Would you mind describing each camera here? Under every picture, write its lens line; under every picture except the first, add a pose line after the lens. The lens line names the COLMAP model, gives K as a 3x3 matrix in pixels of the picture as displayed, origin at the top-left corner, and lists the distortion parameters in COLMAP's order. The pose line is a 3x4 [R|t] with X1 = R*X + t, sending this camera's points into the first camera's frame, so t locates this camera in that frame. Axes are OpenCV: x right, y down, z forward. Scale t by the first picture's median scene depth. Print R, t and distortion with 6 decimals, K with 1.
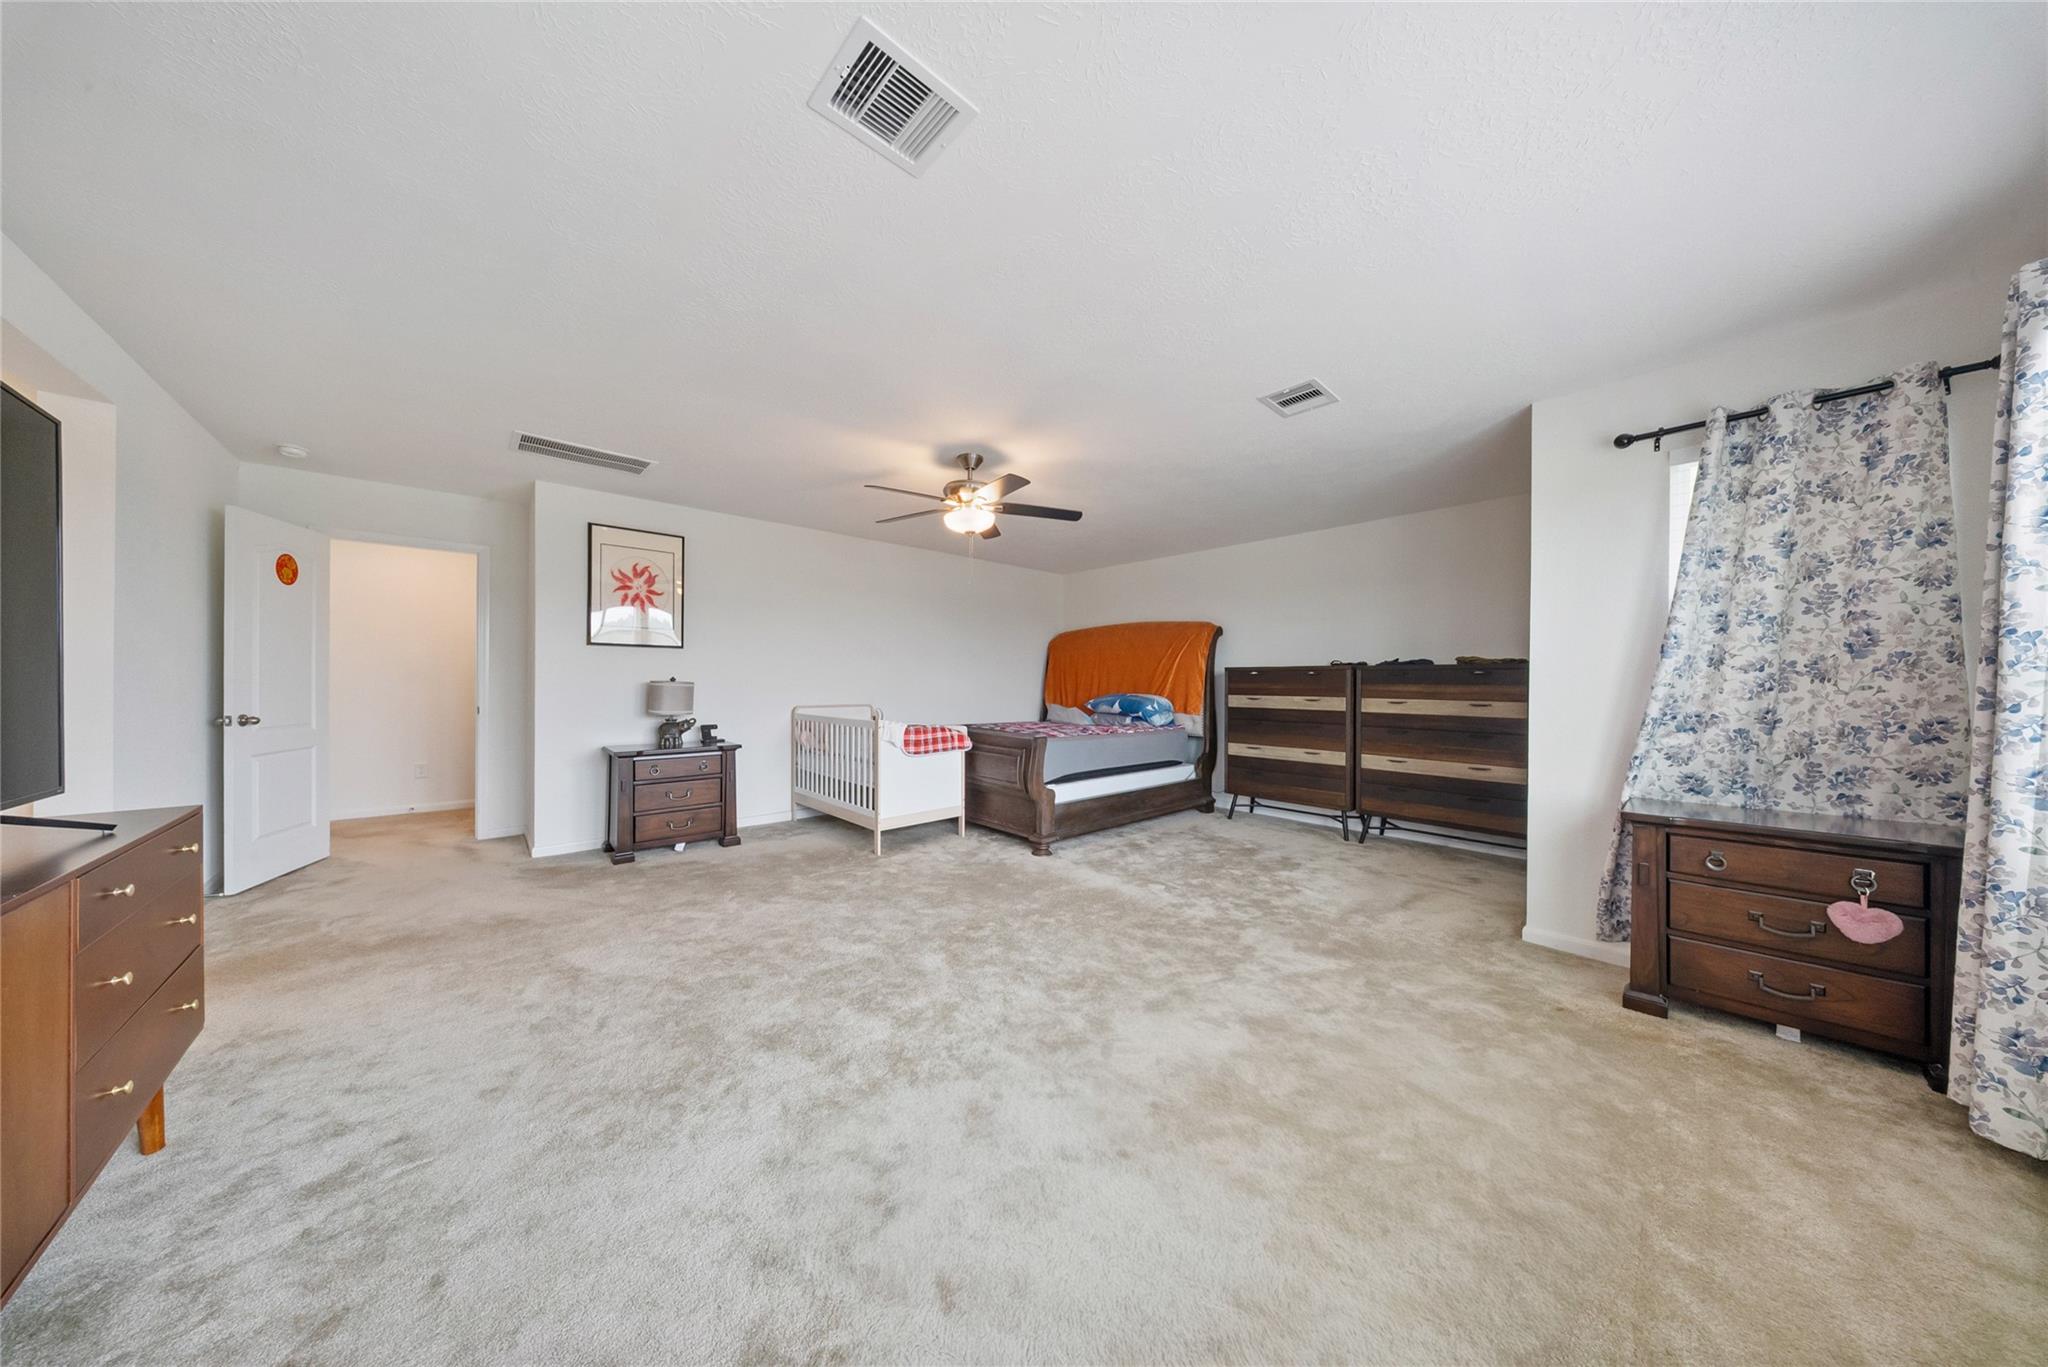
lens RADIAL K [[605.1, 0, 1022.2], [0, 605.1, 678.2], [0, 0, 1]] dist [-0.001275, -0.000111]
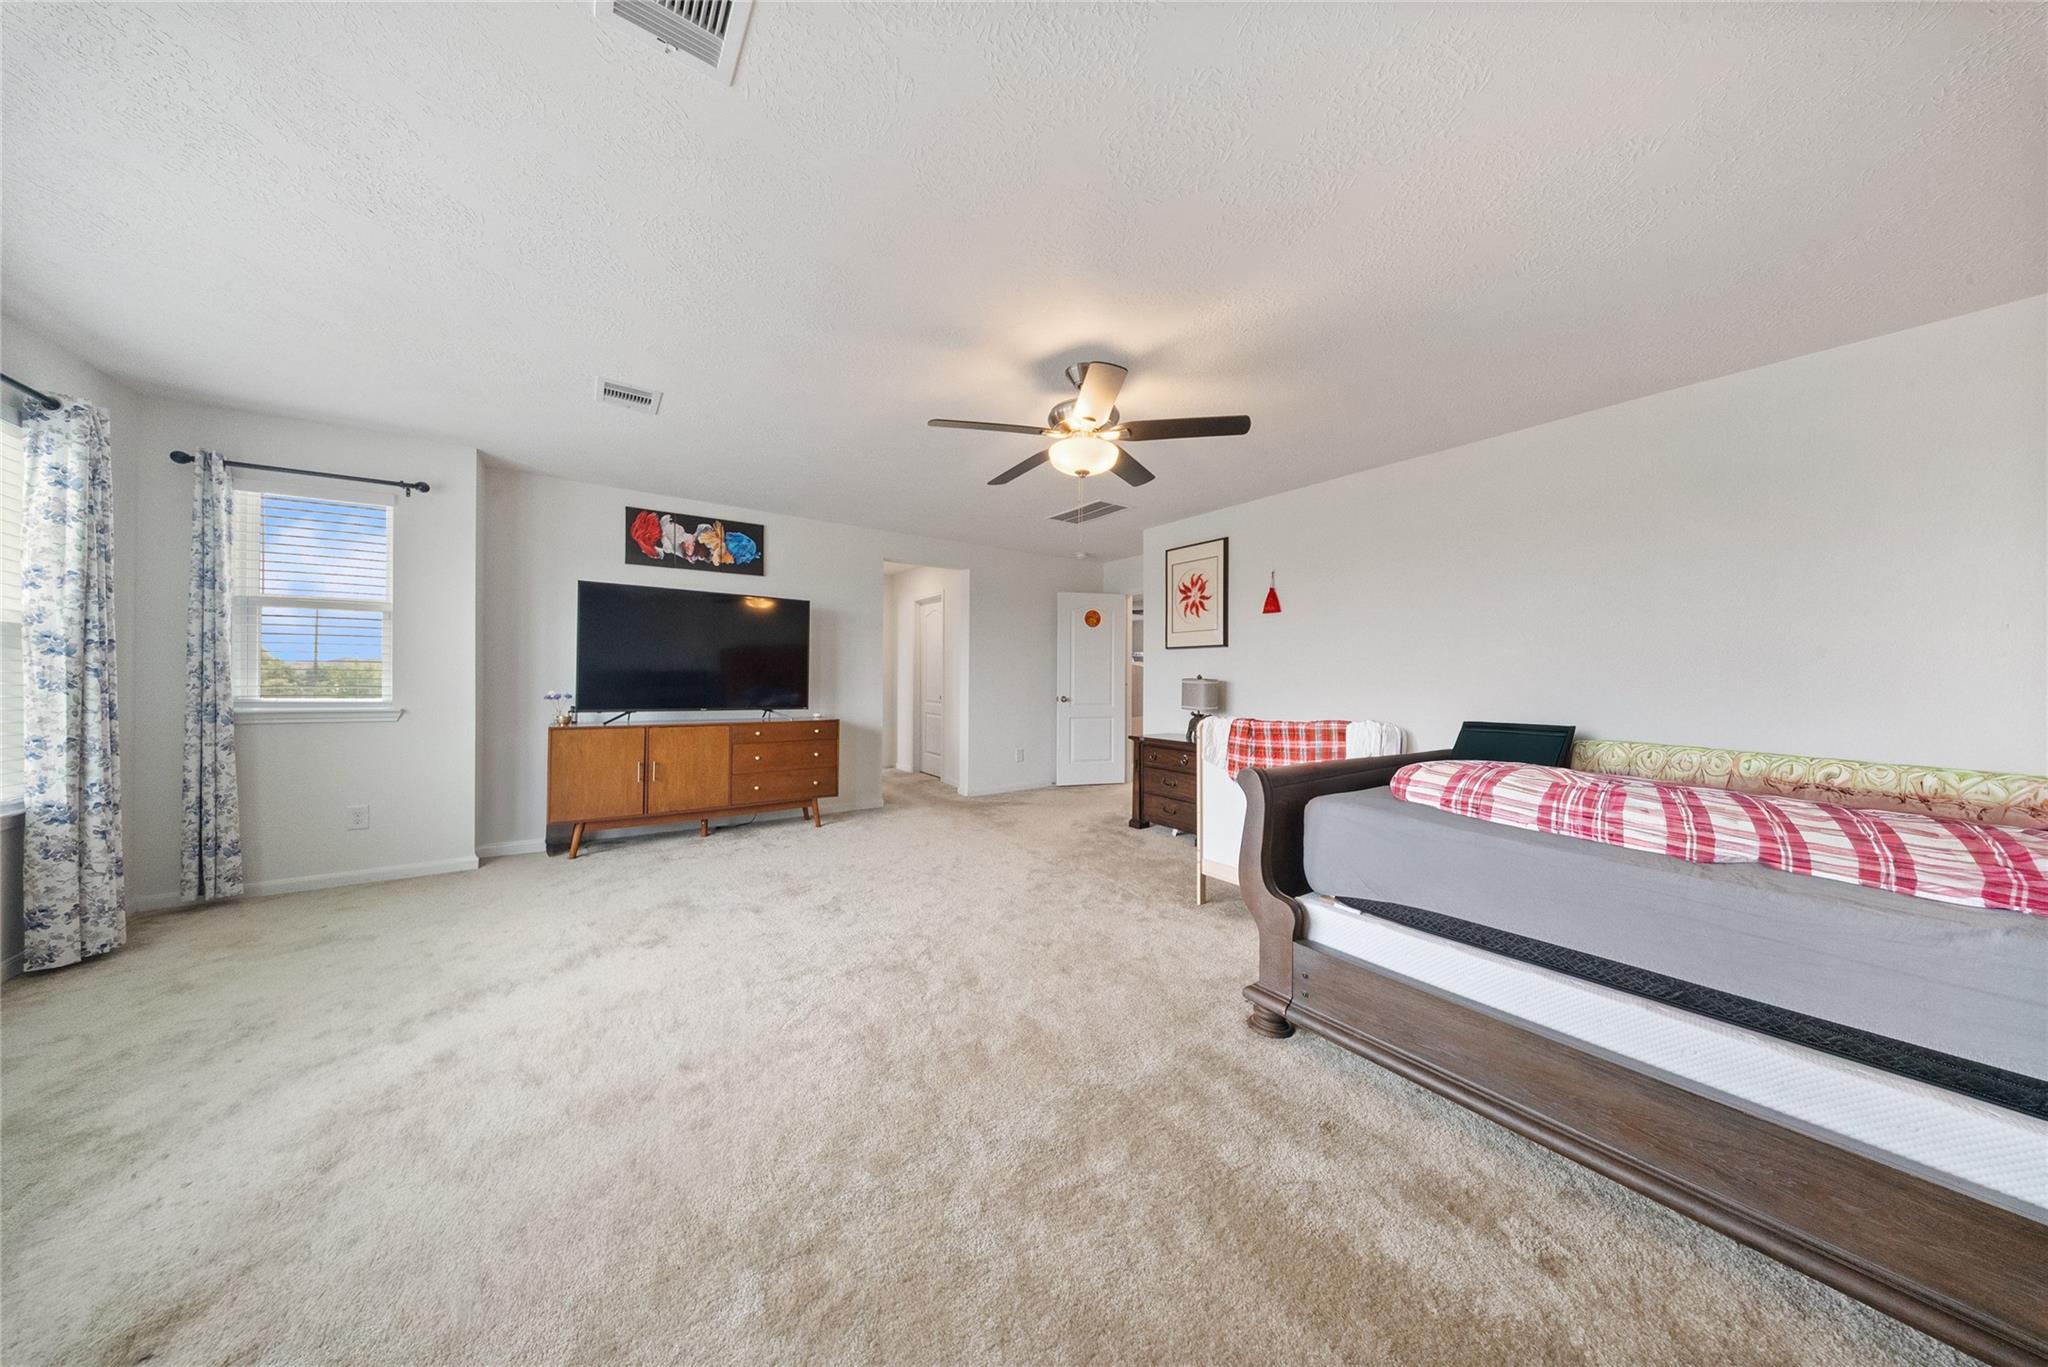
lens RADIAL K [[605.1, 0, 1022.2], [0, 605.1, 678.2], [0, 0, 1]] dist [-0.001275, -0.000111]
pose [[-0.121158, -0.006198, -0.992614, 0.606803], [-0.000267, 0.999981, -0.006212, 0.012102], [0.992633, -0.000487, -0.121157, 0.955440]]
